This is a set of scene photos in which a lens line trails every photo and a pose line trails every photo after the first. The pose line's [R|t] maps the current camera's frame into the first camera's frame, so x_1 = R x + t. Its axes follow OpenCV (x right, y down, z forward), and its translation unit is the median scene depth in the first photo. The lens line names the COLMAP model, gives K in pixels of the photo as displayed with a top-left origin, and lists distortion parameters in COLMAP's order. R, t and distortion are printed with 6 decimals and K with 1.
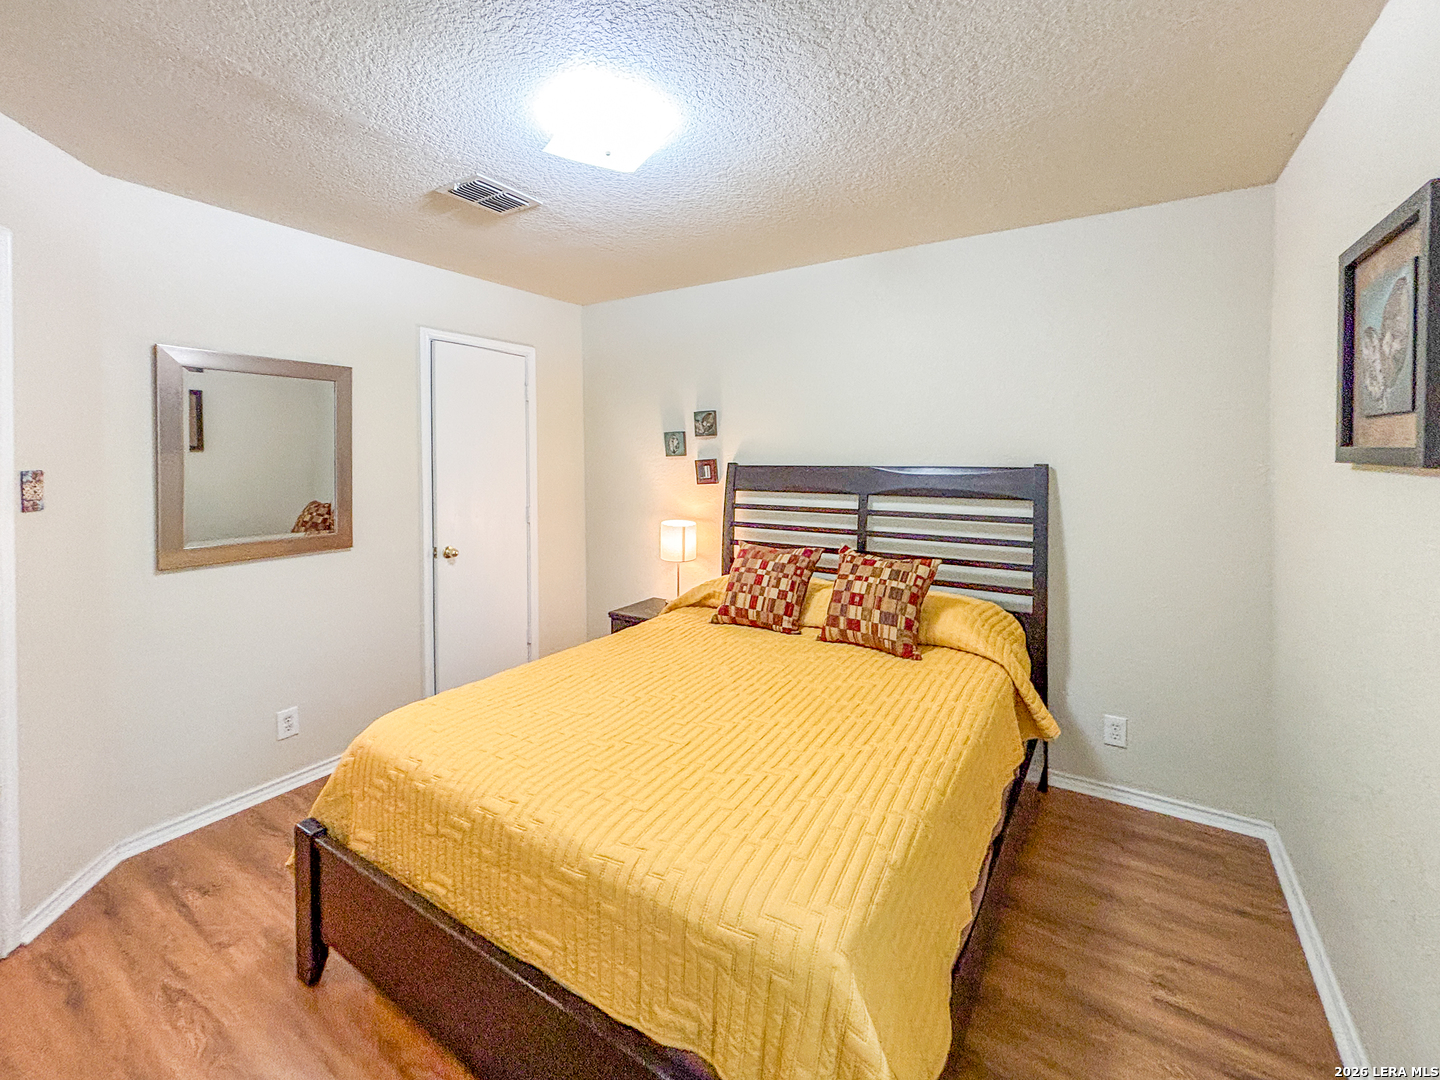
lens RADIAL K [[580.5, 0, 723.5], [0, 580.5, 540.2], [0, 0, 1]] dist [0.000346, -0.000092]
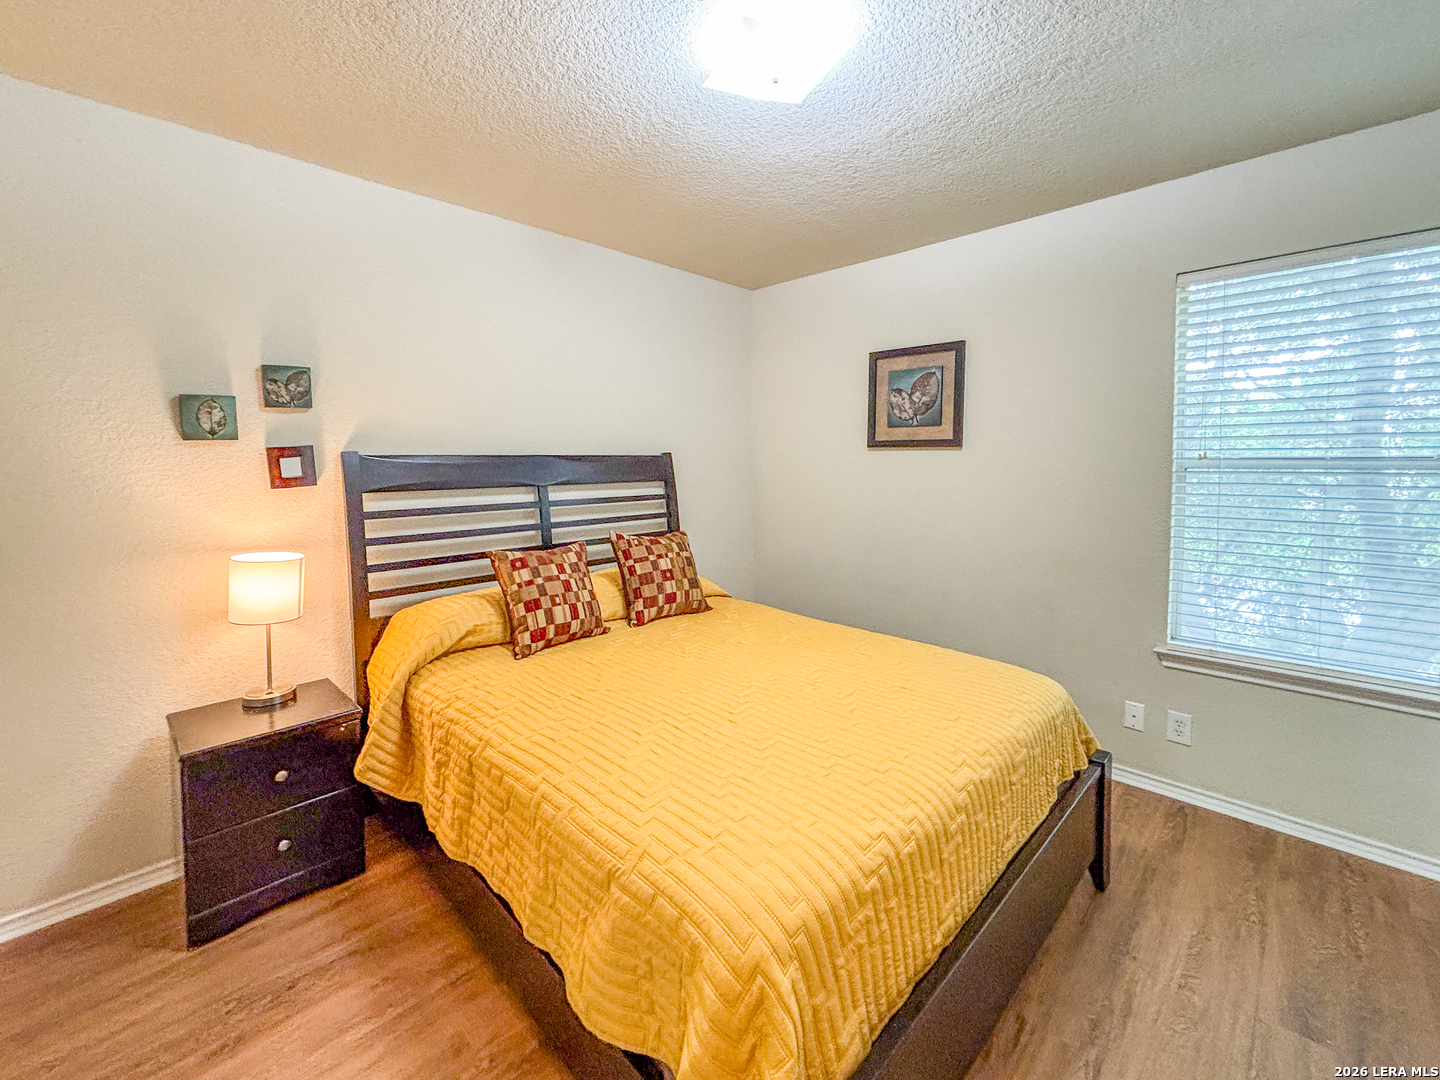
lens RADIAL K [[580.5, 0, 723.5], [0, 580.5, 540.2], [0, 0, 1]] dist [0.000346, -0.000092]
pose [[0.214346, -0.136858, 0.967122, -0.616165], [0.140201, 0.984193, 0.108201, -0.051018], [-0.966643, 0.112400, 0.230145, 0.494414]]
